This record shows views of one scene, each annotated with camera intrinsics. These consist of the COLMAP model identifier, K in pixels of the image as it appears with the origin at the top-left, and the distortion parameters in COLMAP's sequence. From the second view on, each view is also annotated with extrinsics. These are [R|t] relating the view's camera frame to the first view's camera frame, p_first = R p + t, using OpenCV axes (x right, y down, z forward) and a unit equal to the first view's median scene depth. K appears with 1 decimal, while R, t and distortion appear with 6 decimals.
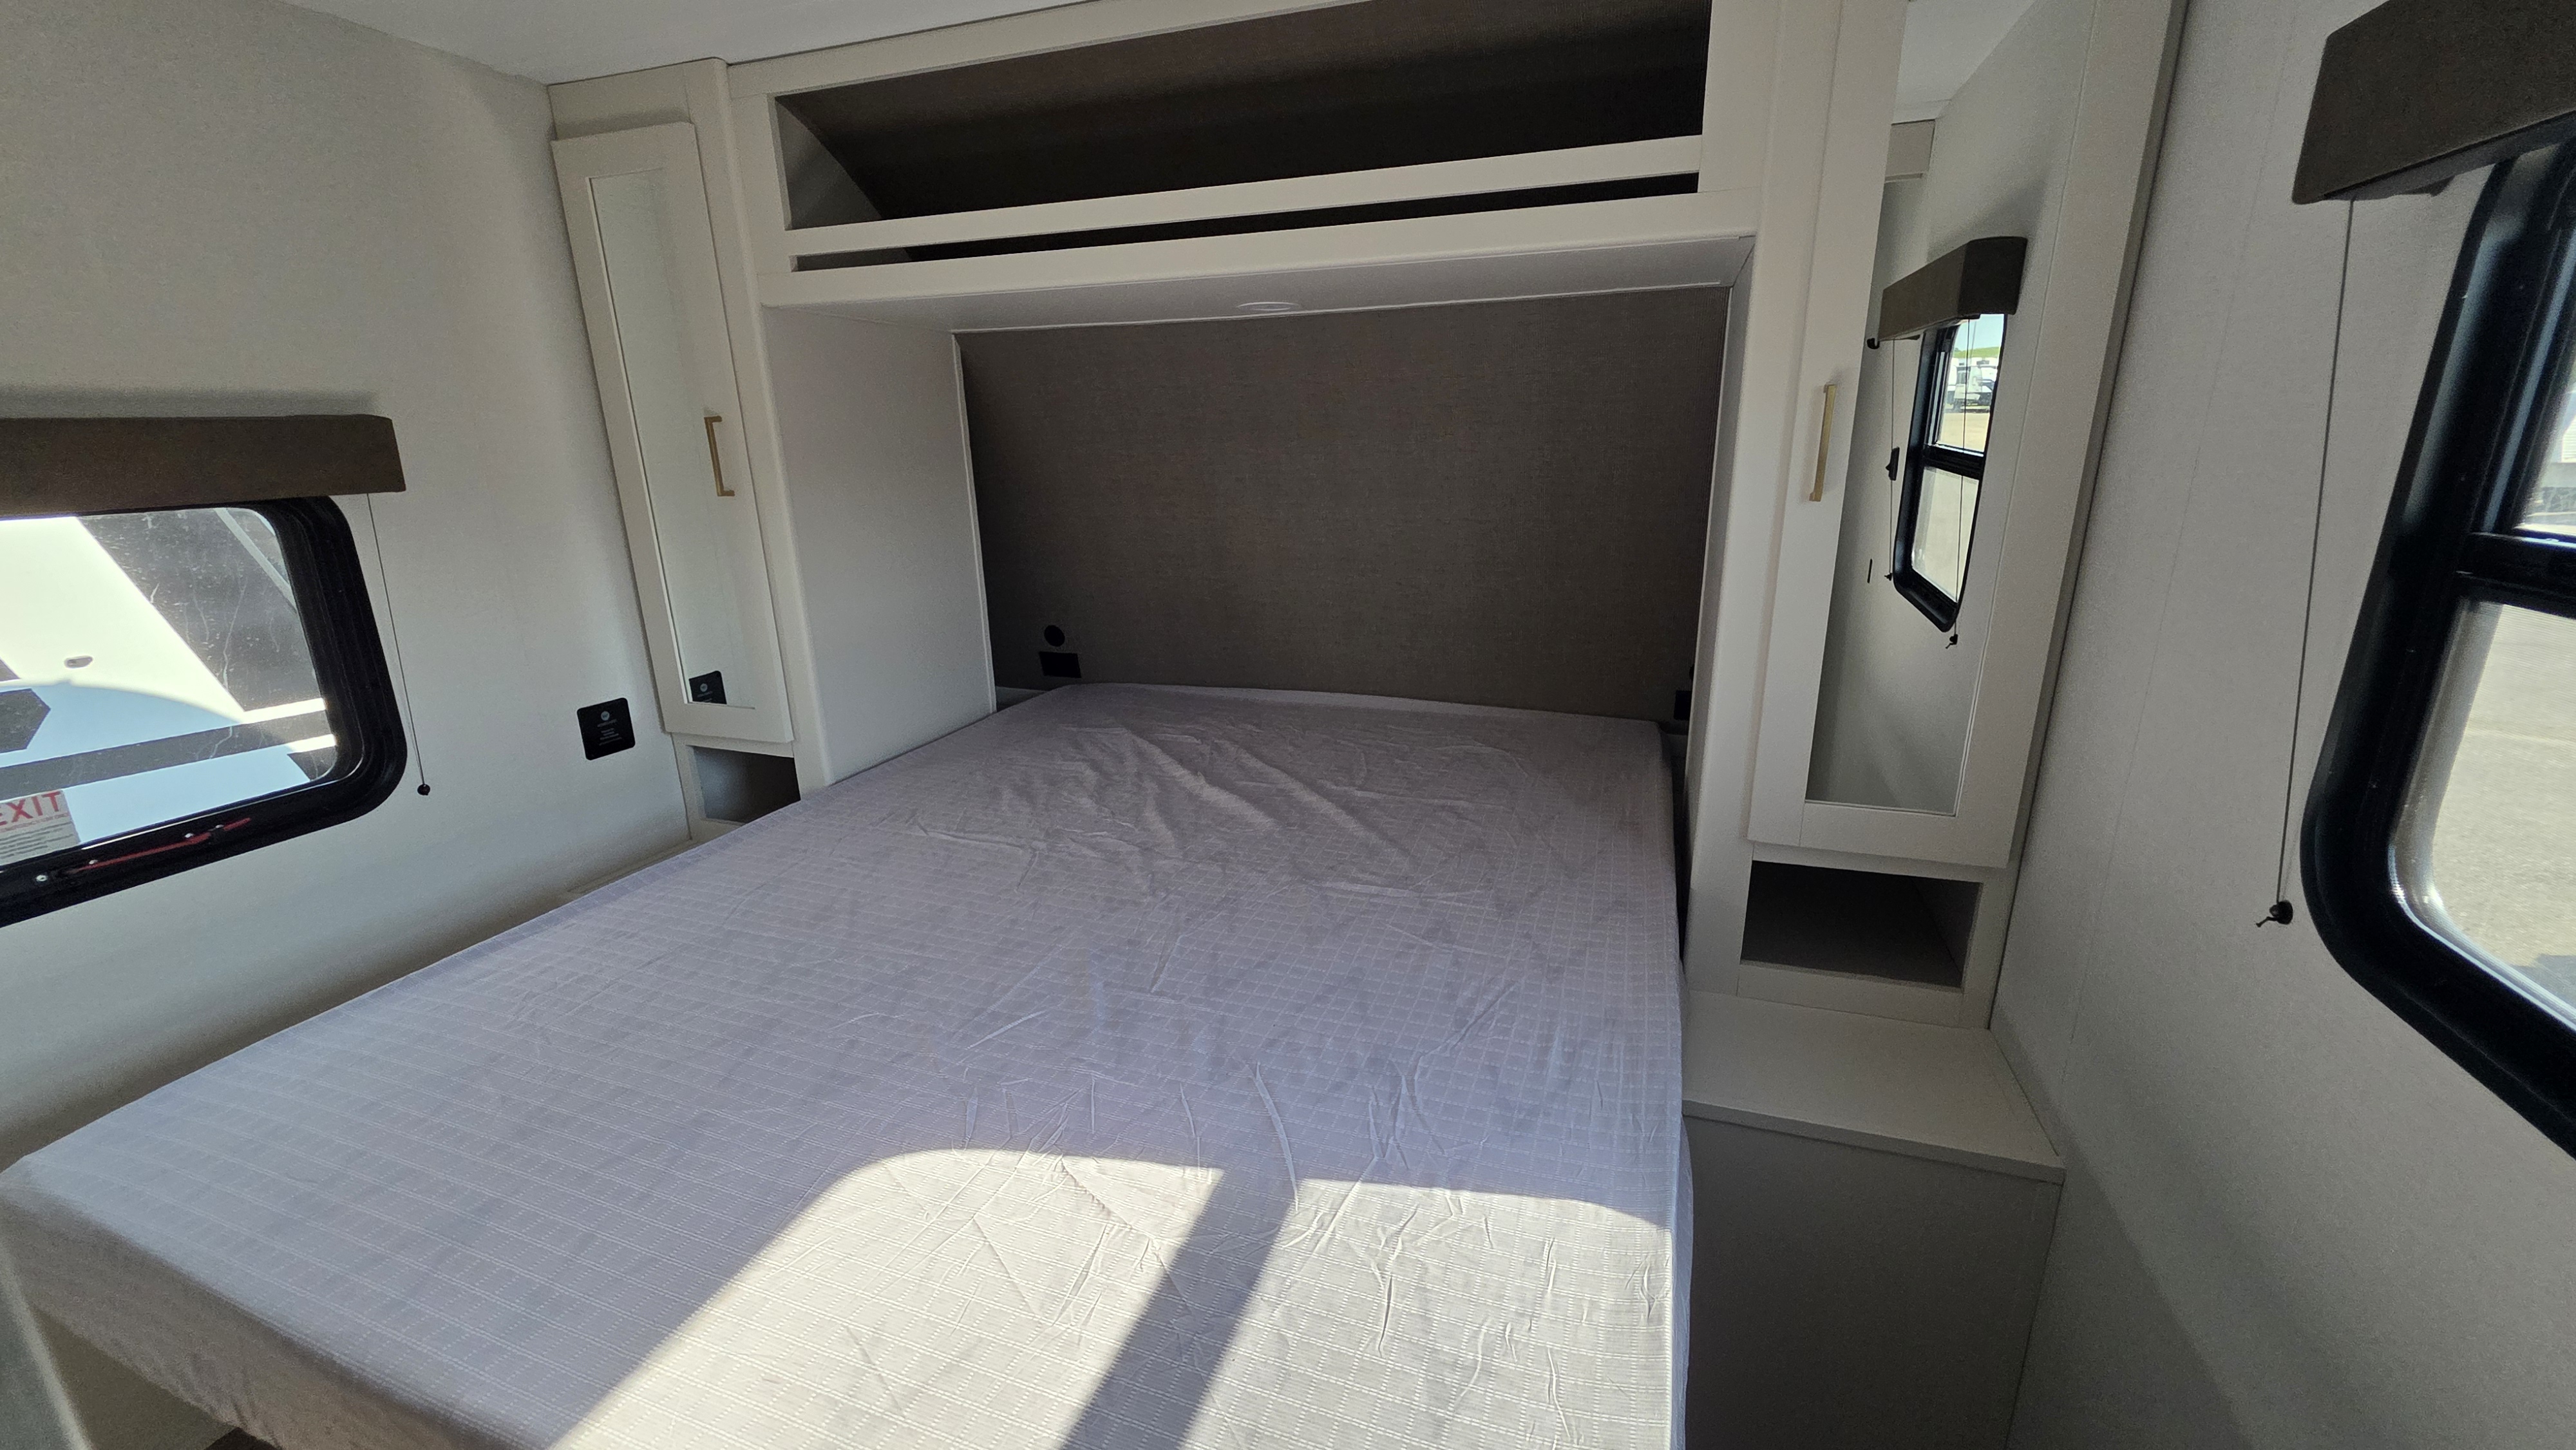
lens RADIAL K [[1036.8, 0, 1286.0], [0, 1036.8, 722.6], [0, 0, 1]] dist [-0.000341, 0.000049]
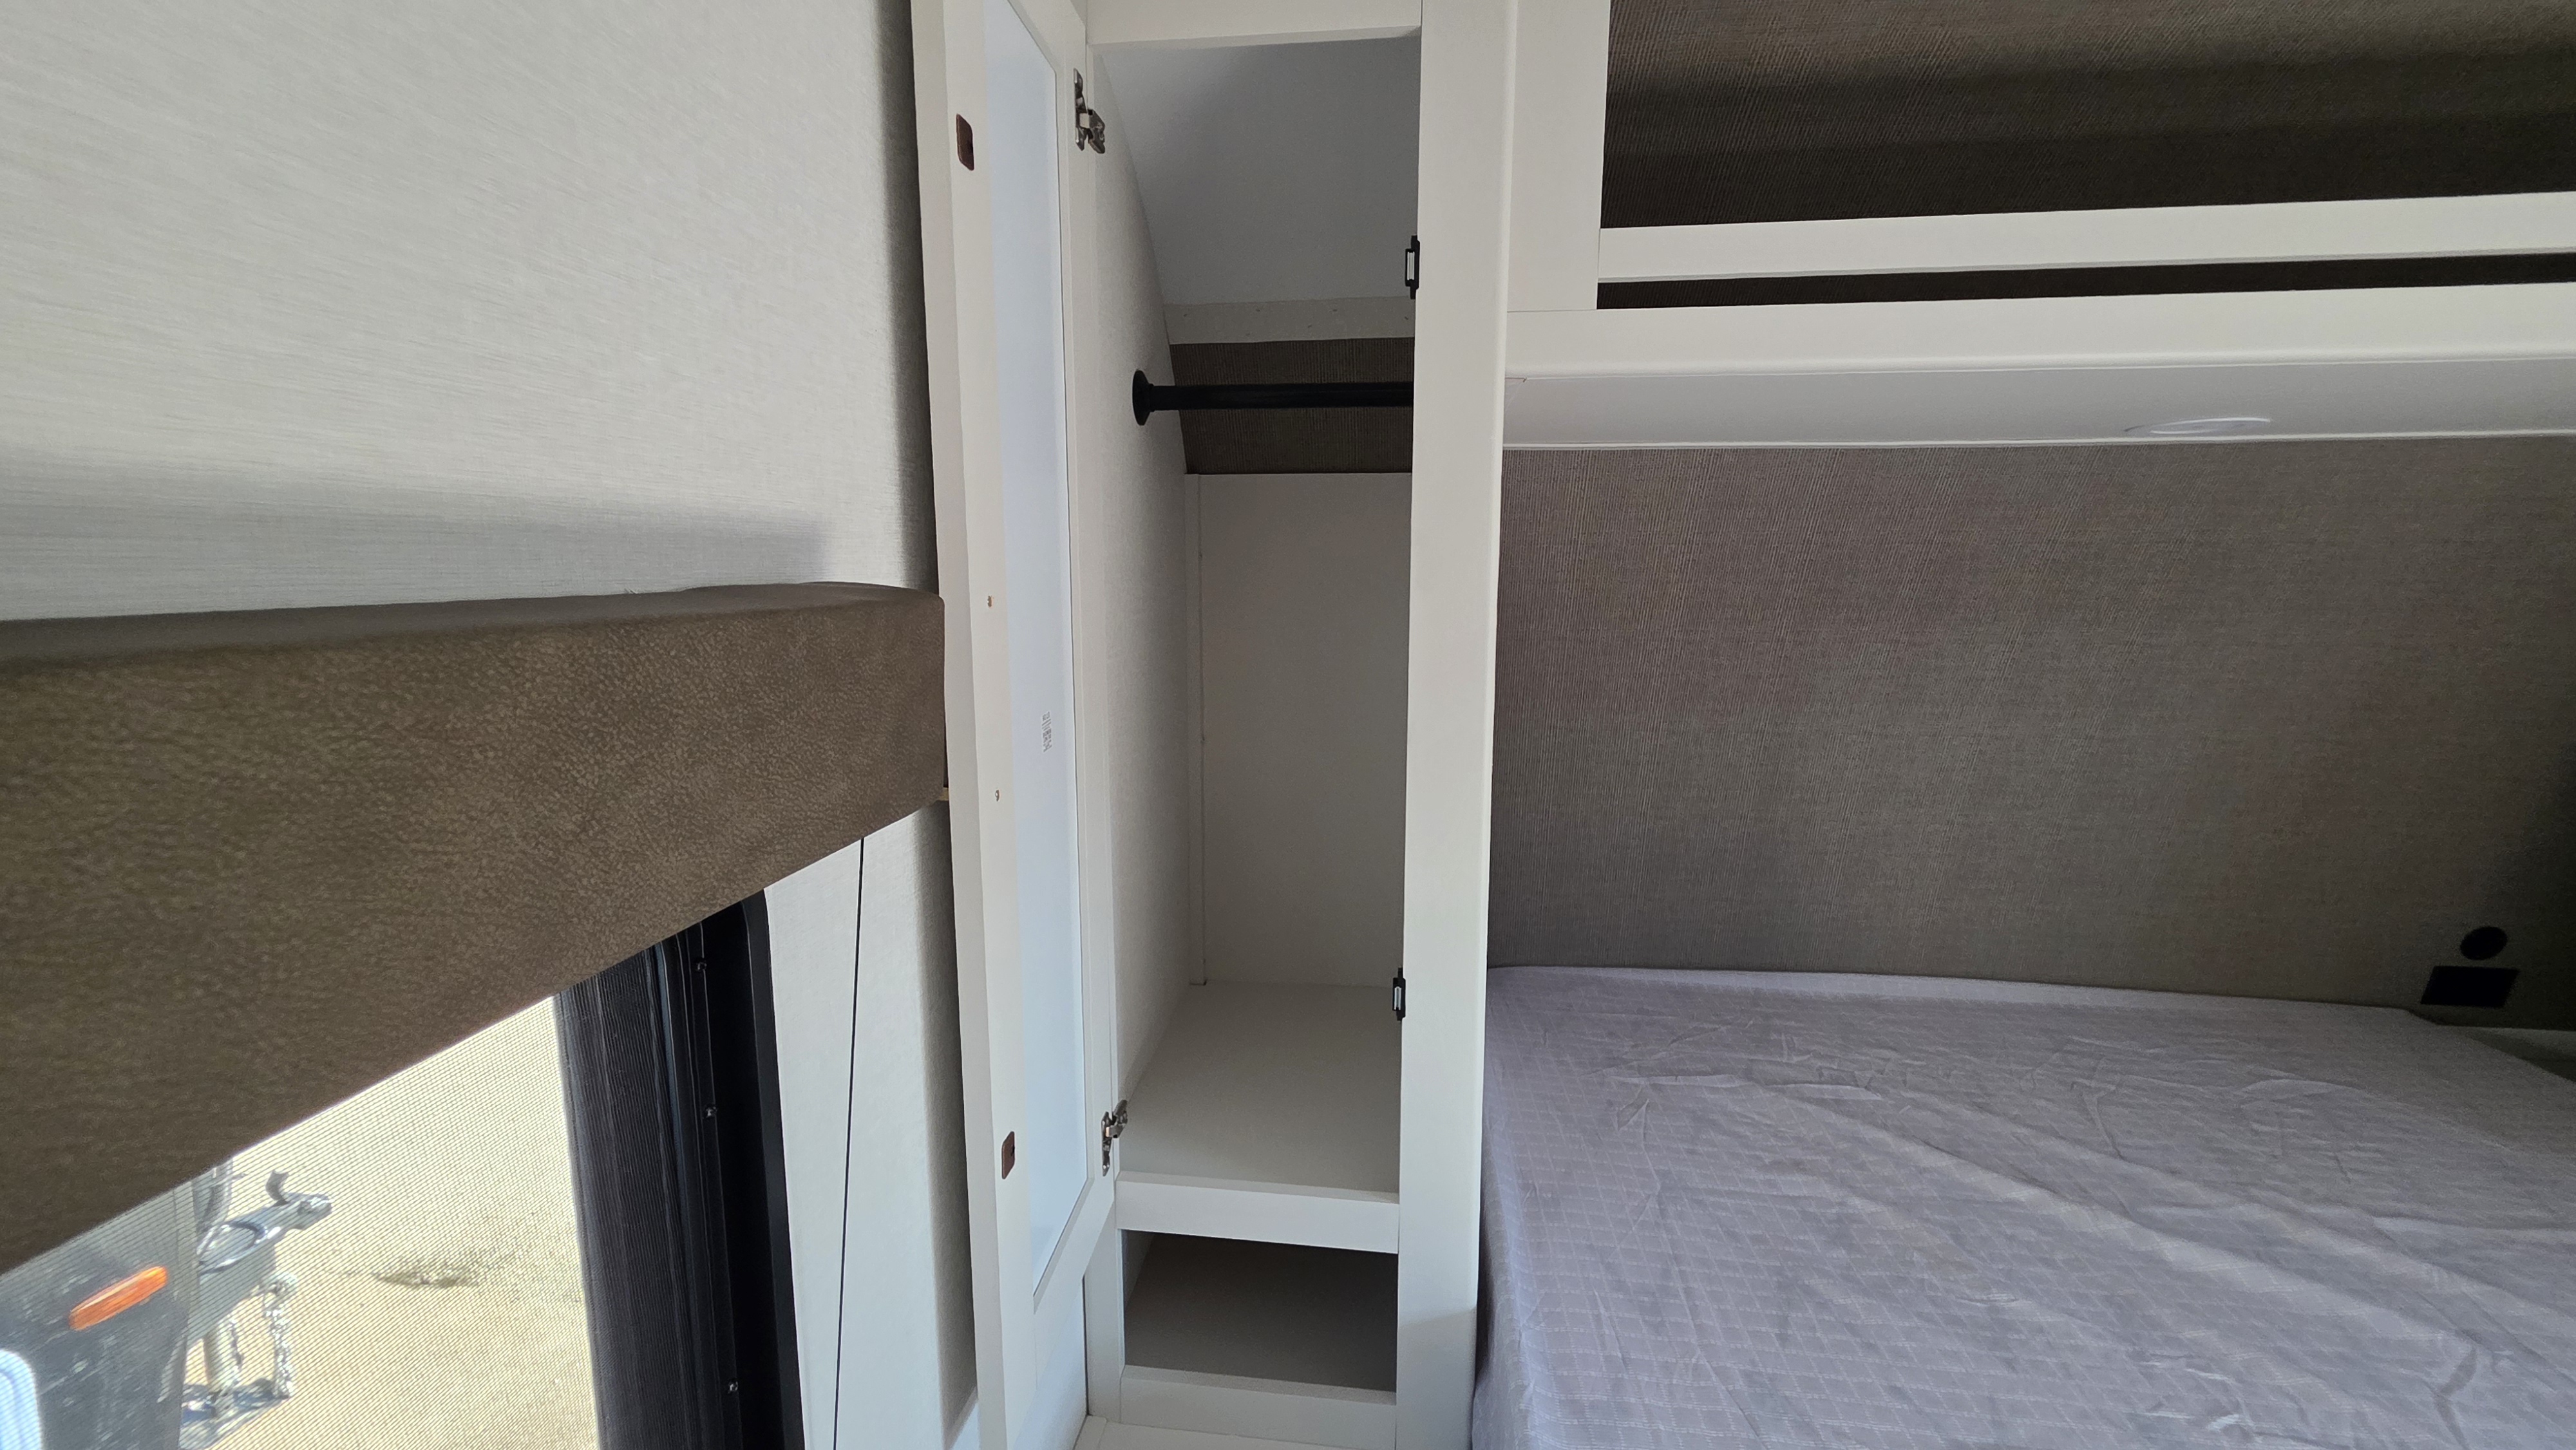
lens RADIAL K [[1036.8, 0, 1286.0], [0, 1036.8, 722.6], [0, 0, 1]] dist [-0.000341, 0.000049]
pose [[0.977796, -0.013298, 0.209139, -0.582107], [0.041592, 0.990446, -0.131482, -0.143339], [-0.205392, 0.137261, 0.969006, 0.461571]]
